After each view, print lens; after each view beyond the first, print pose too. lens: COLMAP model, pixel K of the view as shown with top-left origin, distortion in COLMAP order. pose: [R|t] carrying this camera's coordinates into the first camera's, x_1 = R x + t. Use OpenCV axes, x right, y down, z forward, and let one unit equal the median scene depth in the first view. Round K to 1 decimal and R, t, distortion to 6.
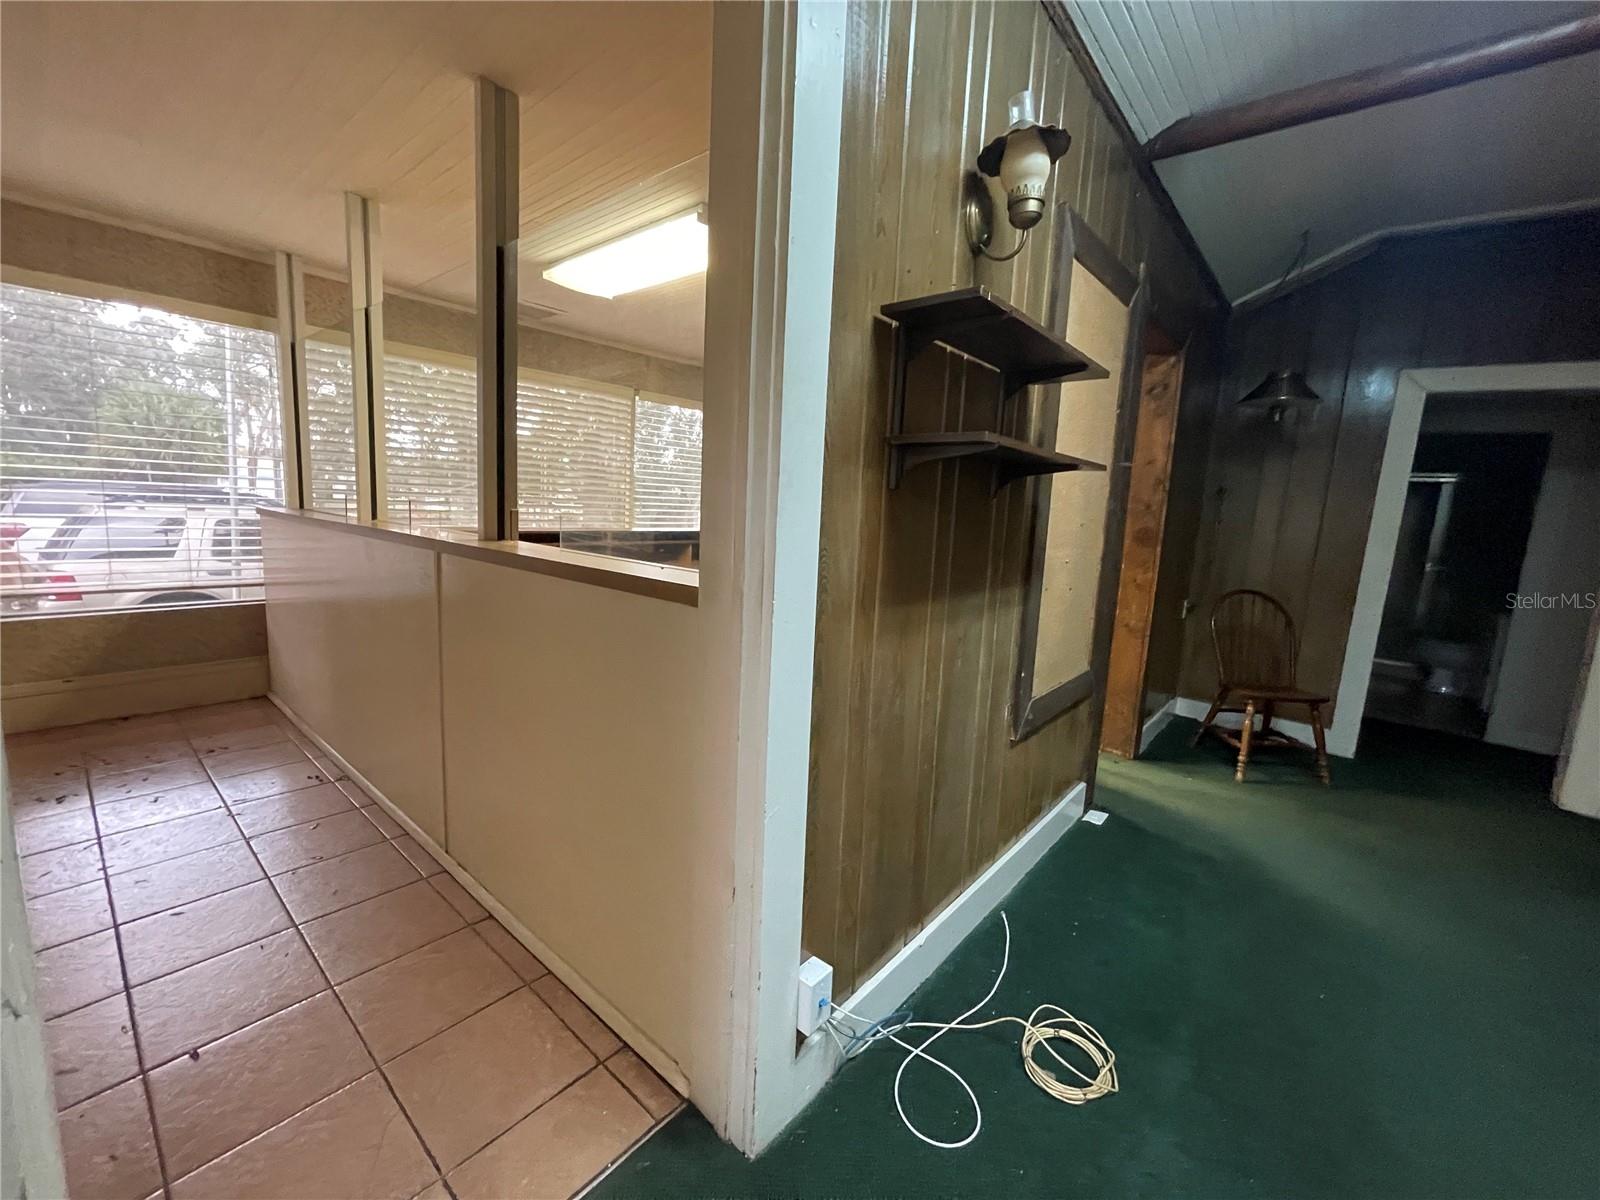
lens RADIAL K [[650.4, 0, 800.0], [0, 650.4, 600.0], [0, 0, 1]] dist [-0.009884, 0.004935]
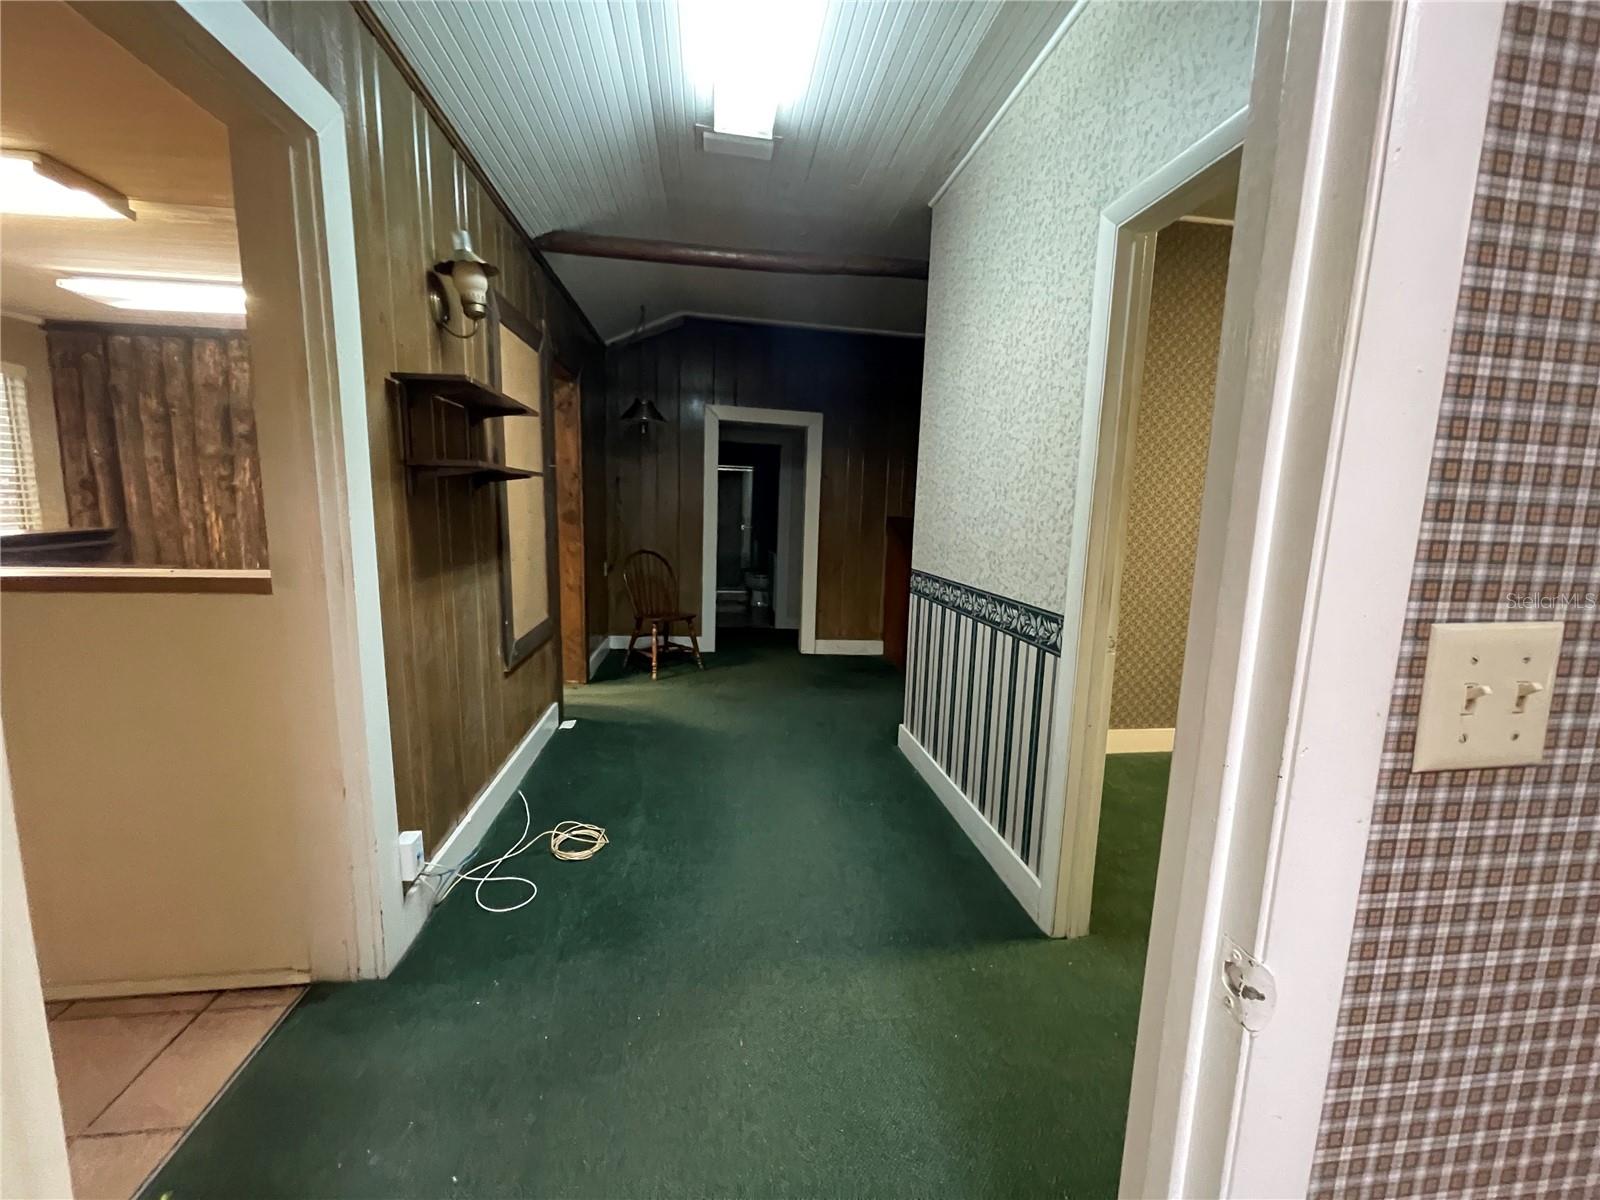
lens RADIAL K [[650.4, 0, 800.0], [0, 650.4, 600.0], [0, 0, 1]] dist [-0.009884, 0.004935]
pose [[0.671027, -0.139188, 0.728251, -0.204095], [0.114657, 0.989886, 0.083545, 0.019853], [-0.732514, 0.027438, 0.680199, -0.341719]]
